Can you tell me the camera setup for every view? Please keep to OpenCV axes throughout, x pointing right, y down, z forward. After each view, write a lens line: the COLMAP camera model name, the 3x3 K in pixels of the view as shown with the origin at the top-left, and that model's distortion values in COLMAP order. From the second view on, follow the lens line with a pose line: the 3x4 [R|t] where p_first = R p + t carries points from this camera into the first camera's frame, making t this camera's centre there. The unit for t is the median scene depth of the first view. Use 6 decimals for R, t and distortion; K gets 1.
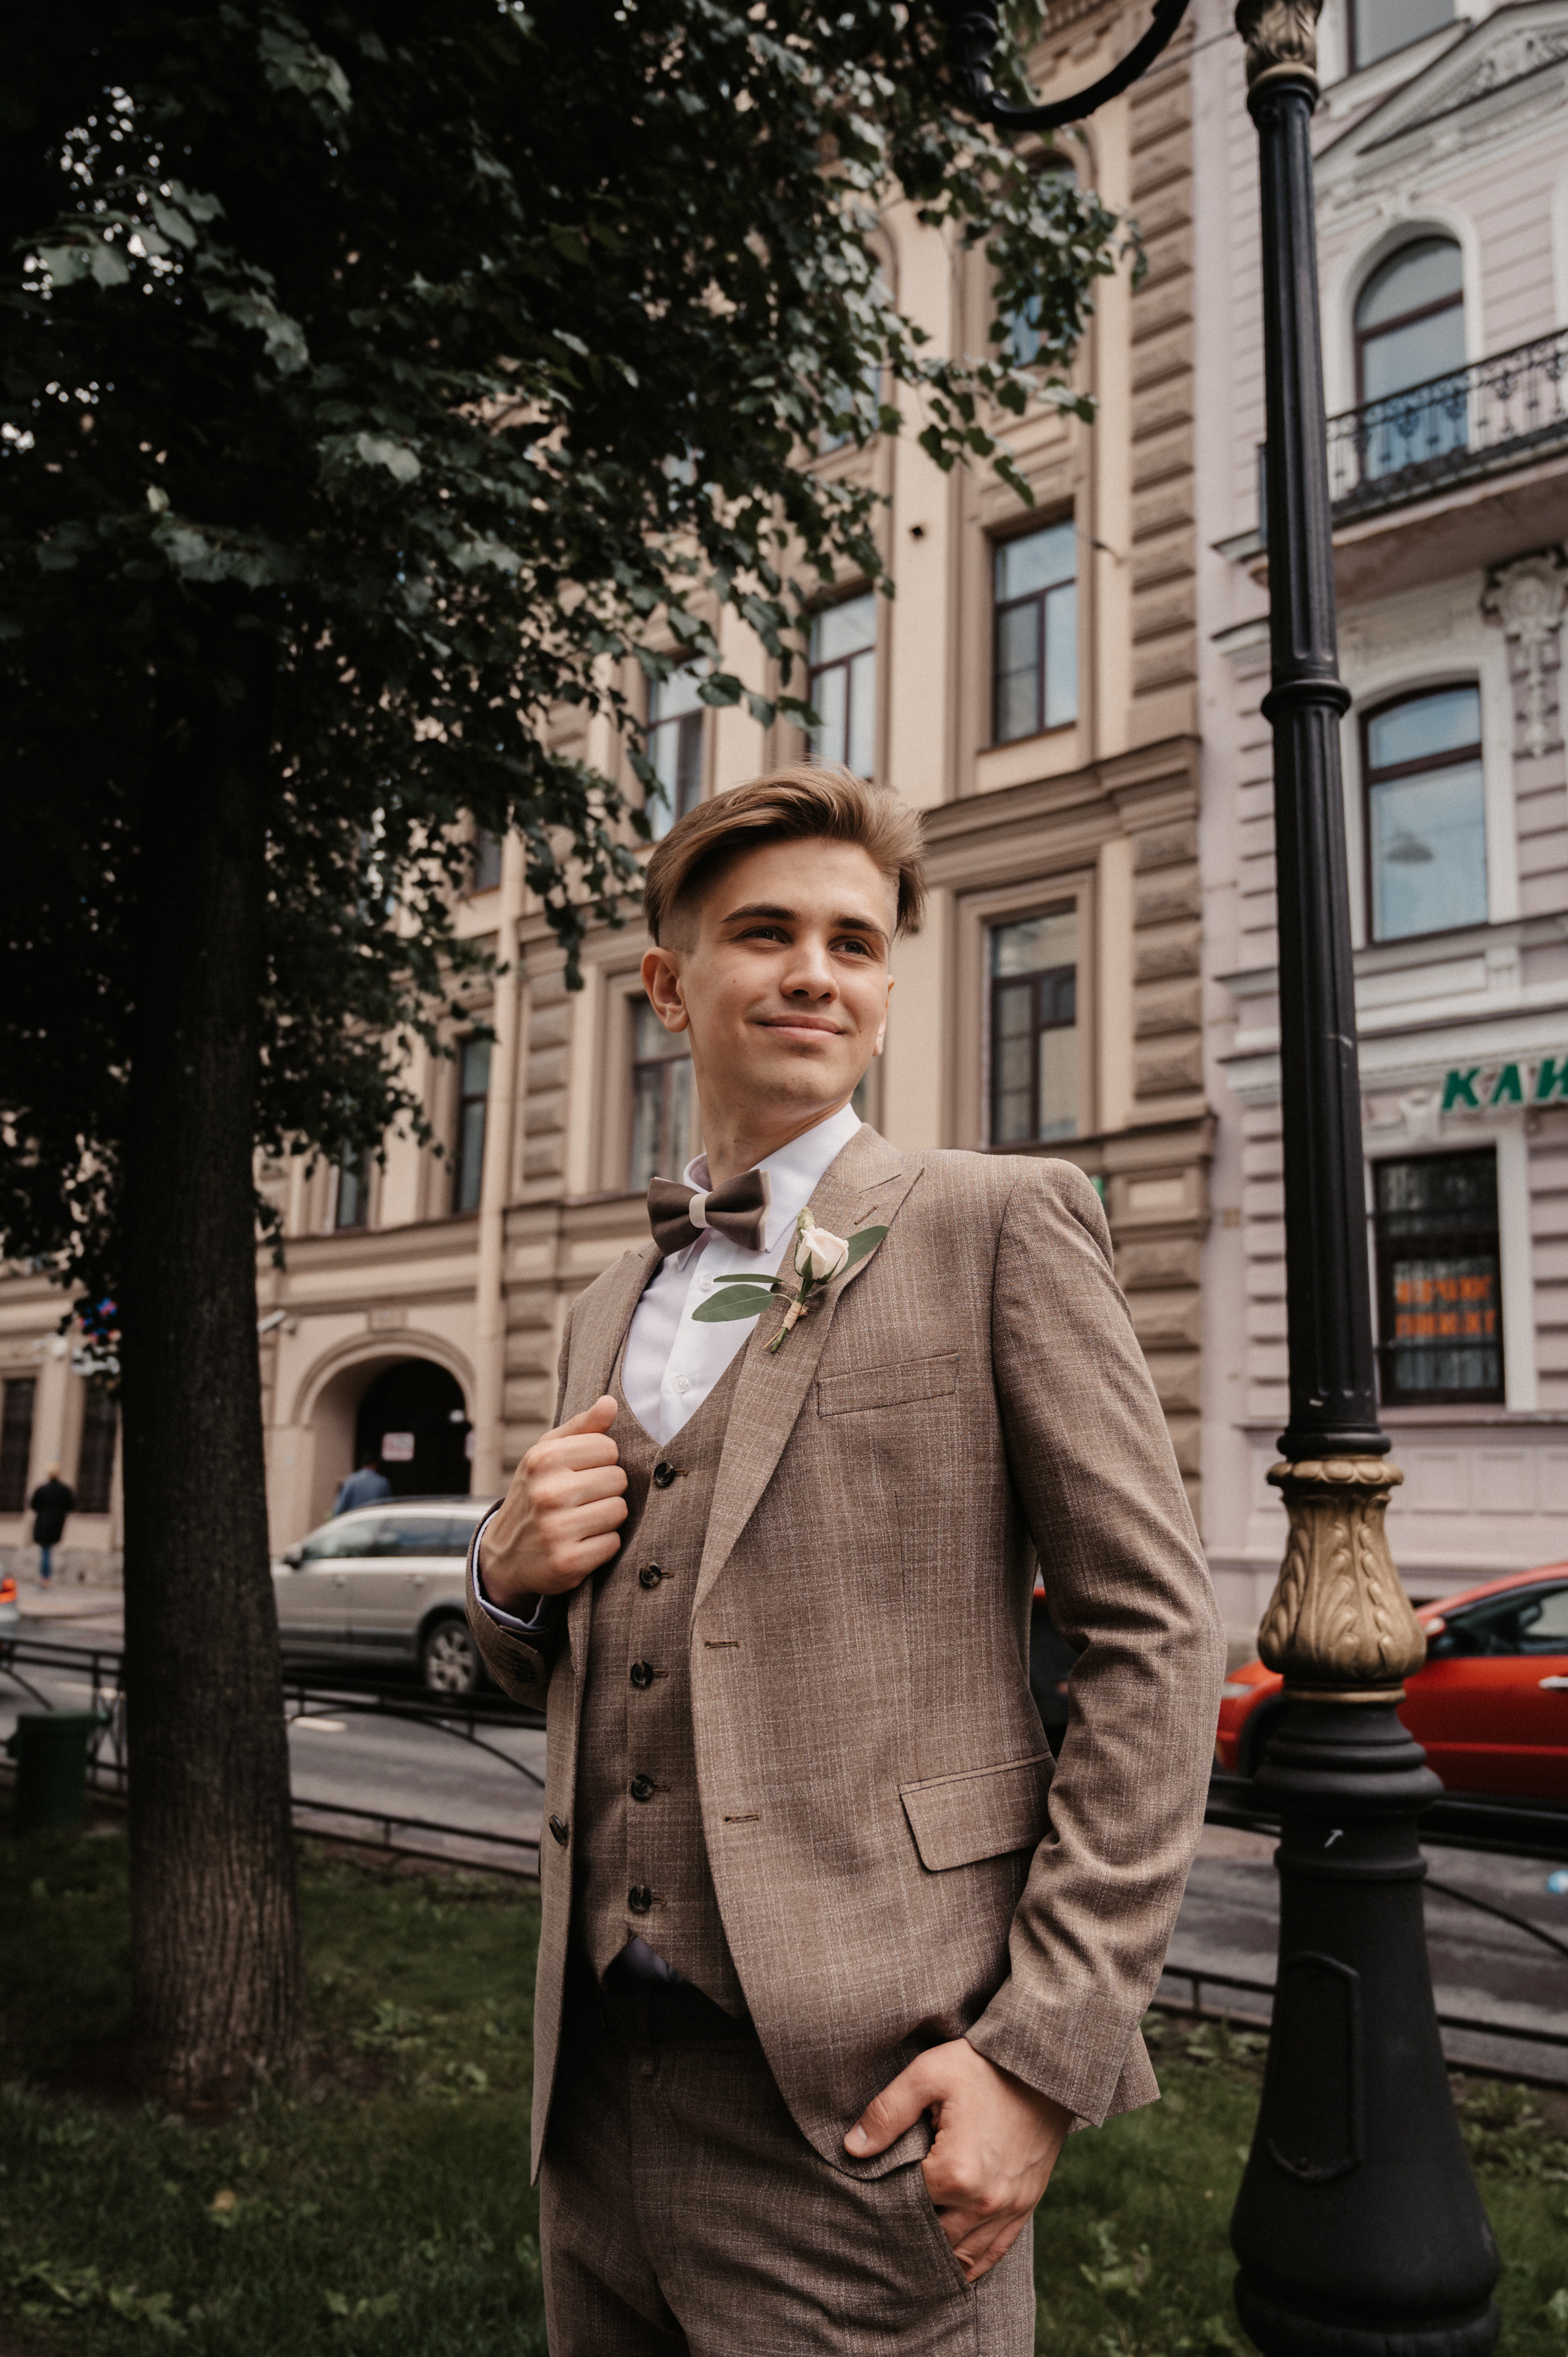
lens RADIAL K [[1990.8, 0, 774.8], [0, 1990.8, 1184.3], [0, 0, 1]] dist [0.000351, 0.009062]
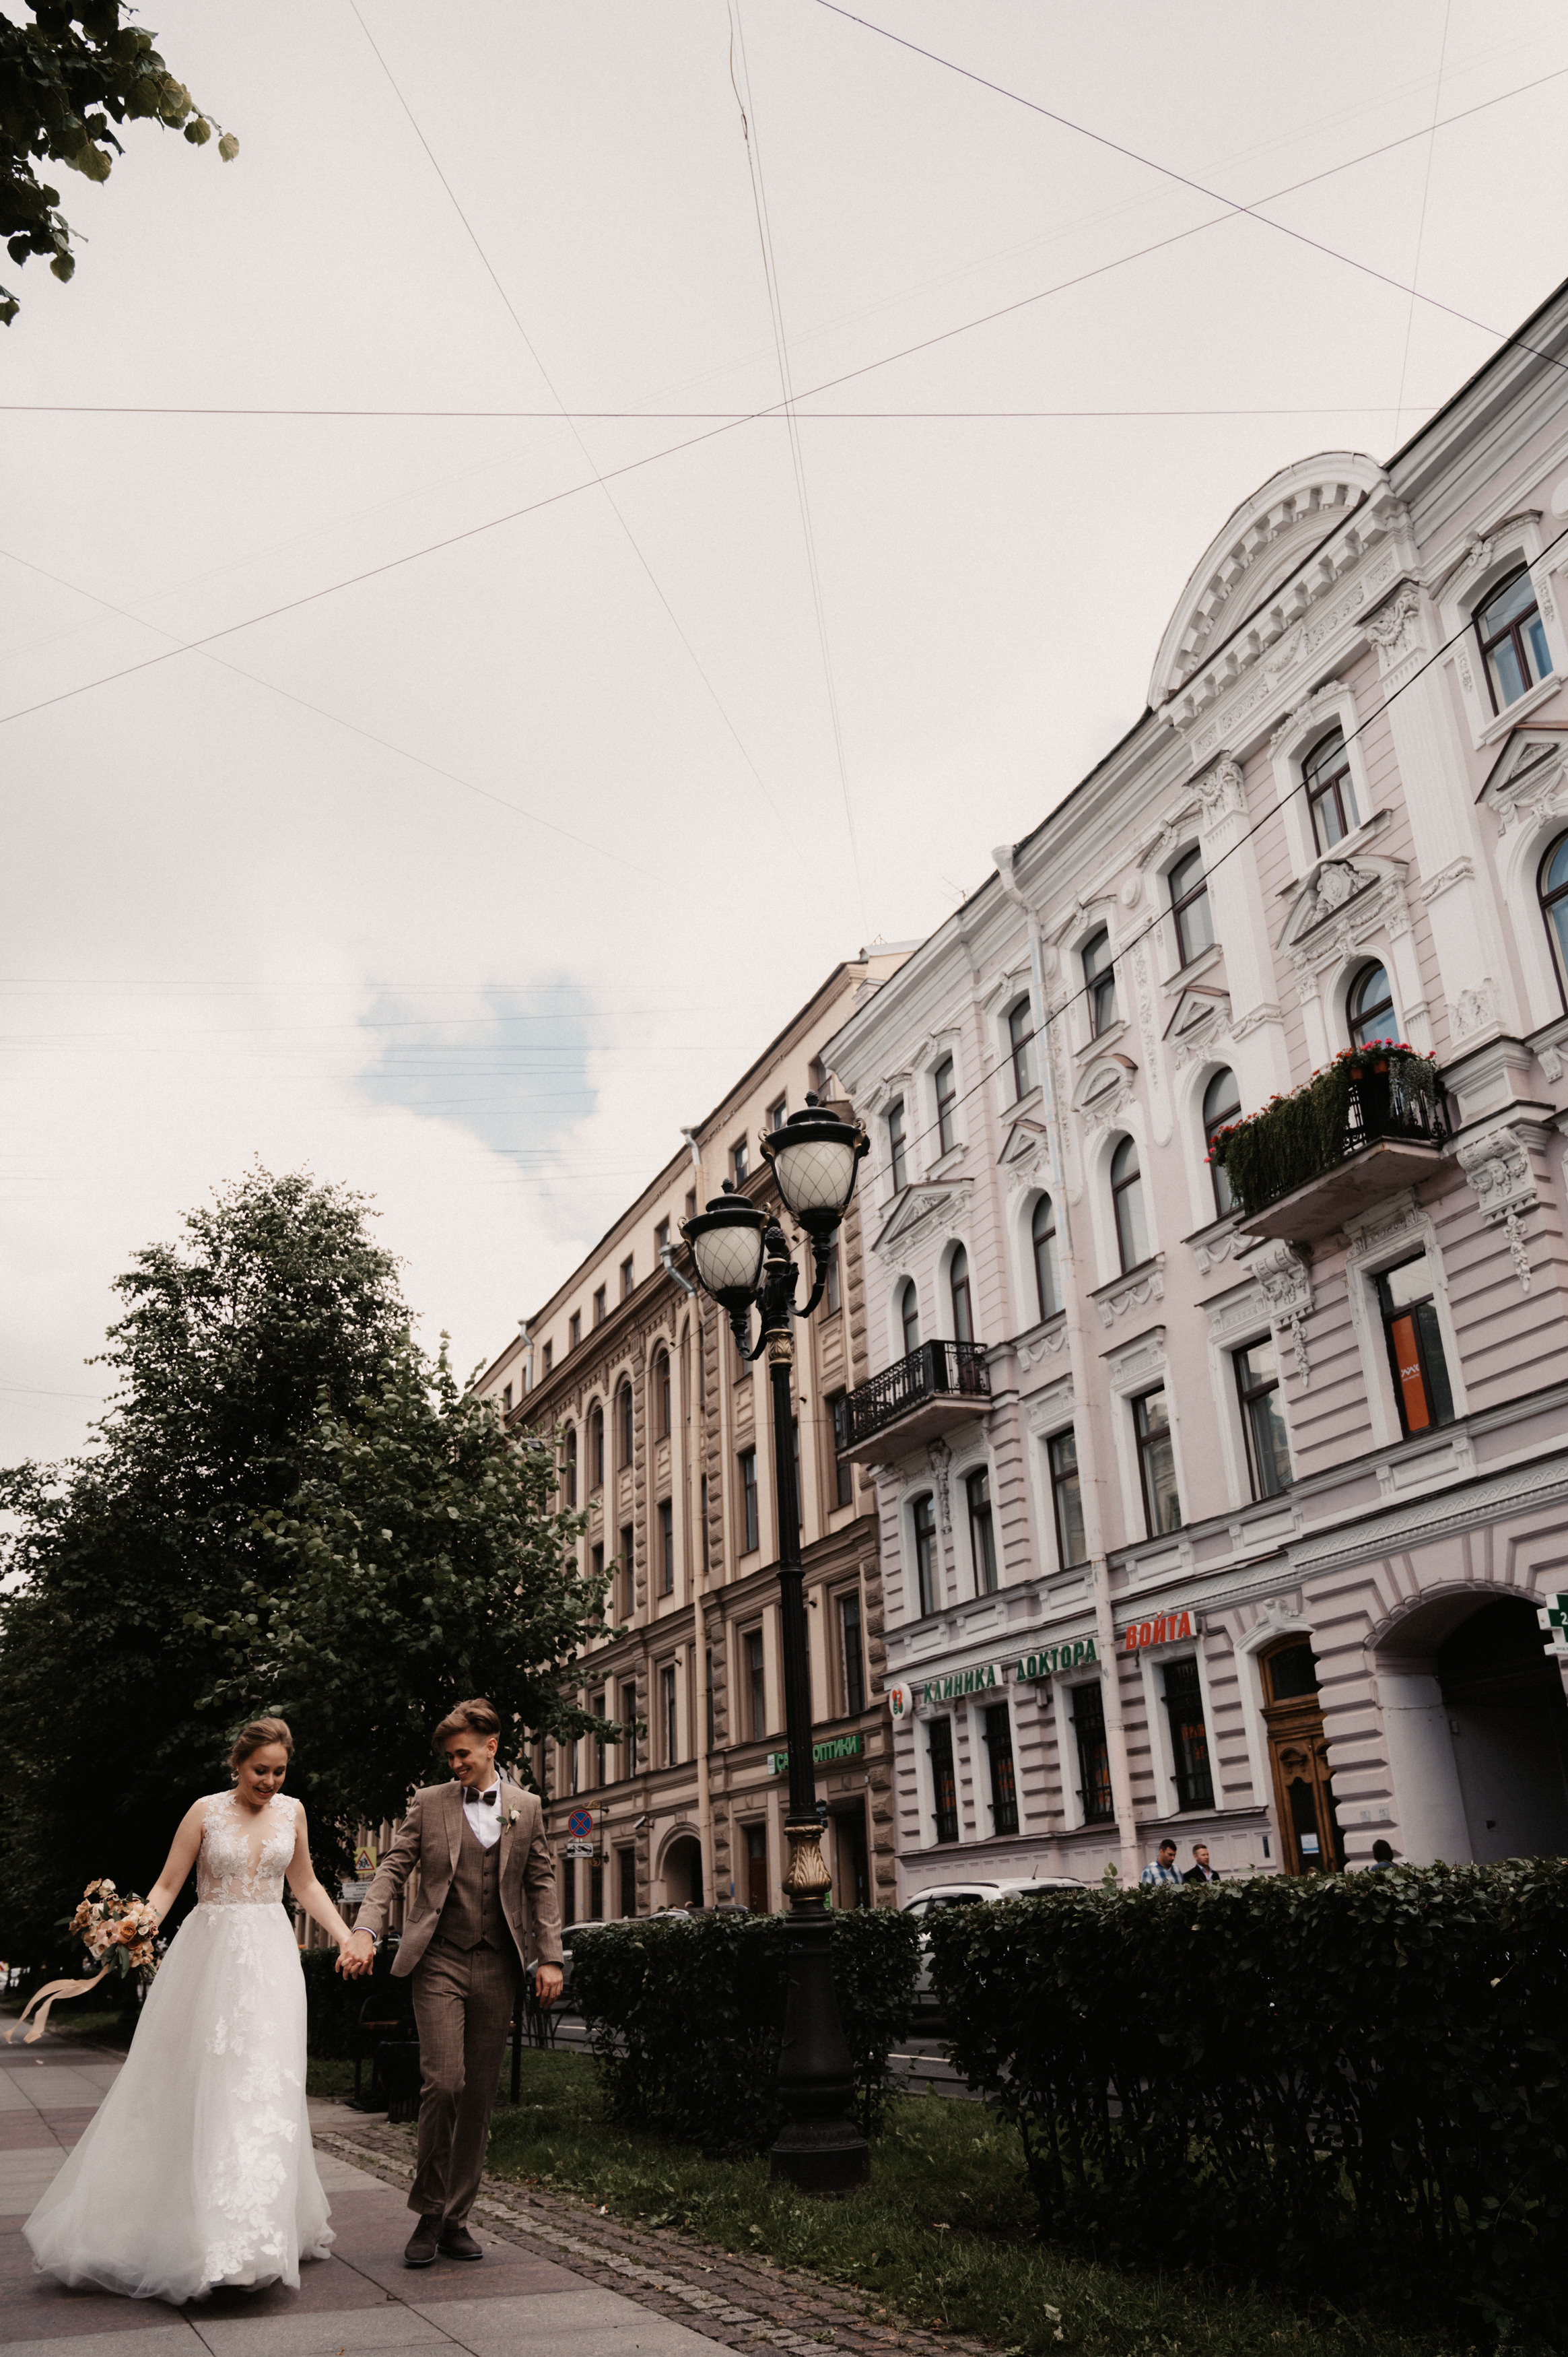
lens RADIAL K [[1902.9, 0, 792.7], [0, 1902.9, 1168.7], [0, 0, 1]] dist [-0.004221, 0.006484]
pose [[0.901653, -0.222006, -0.371126, 1.080799], [0.139006, 0.961415, -0.237398, -0.122348], [0.409510, 0.162462, 0.897723, -1.019025]]
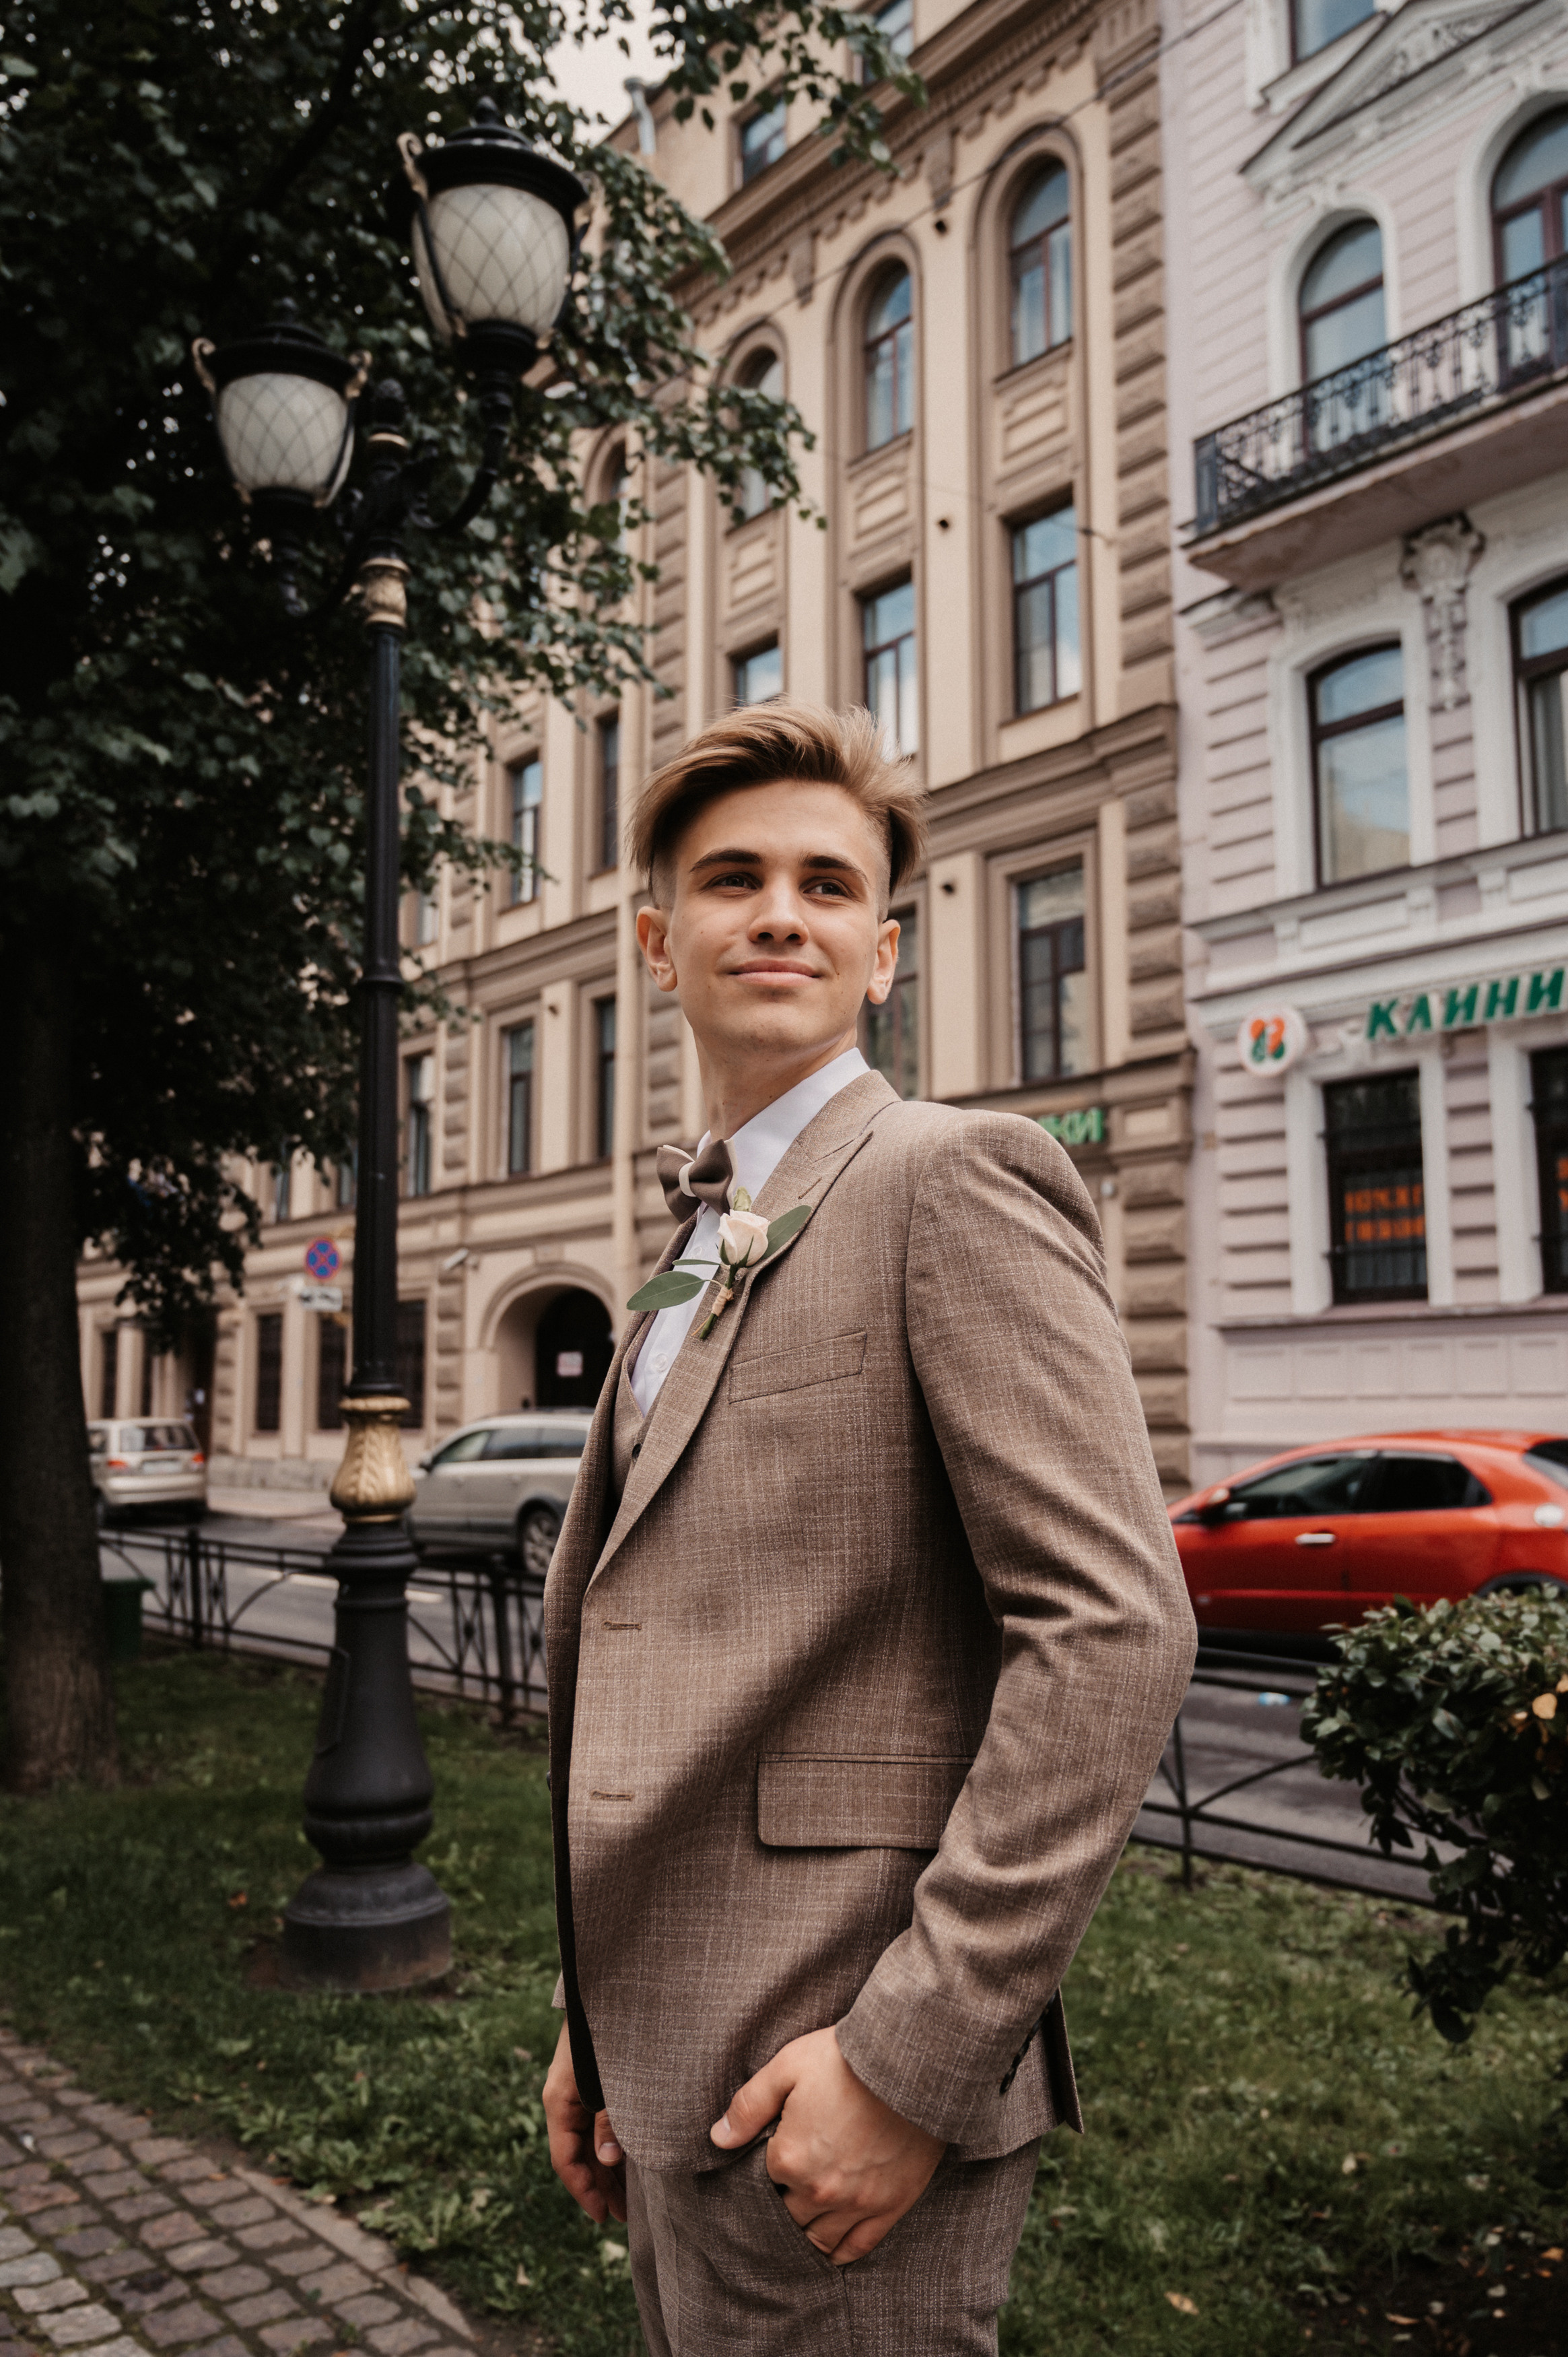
lens RADIAL K [[1990.8, 0, 774.8], [0, 1990.8, 1184.3], [0, 0, 1]] dist [0.000351, 0.009062]
pose [[0.985440, -0.048216, -0.163043, 0.181132], [0.056439, 0.997338, 0.046180, -0.025730], [0.160382, -0.054709, 0.985538, -0.151927]]
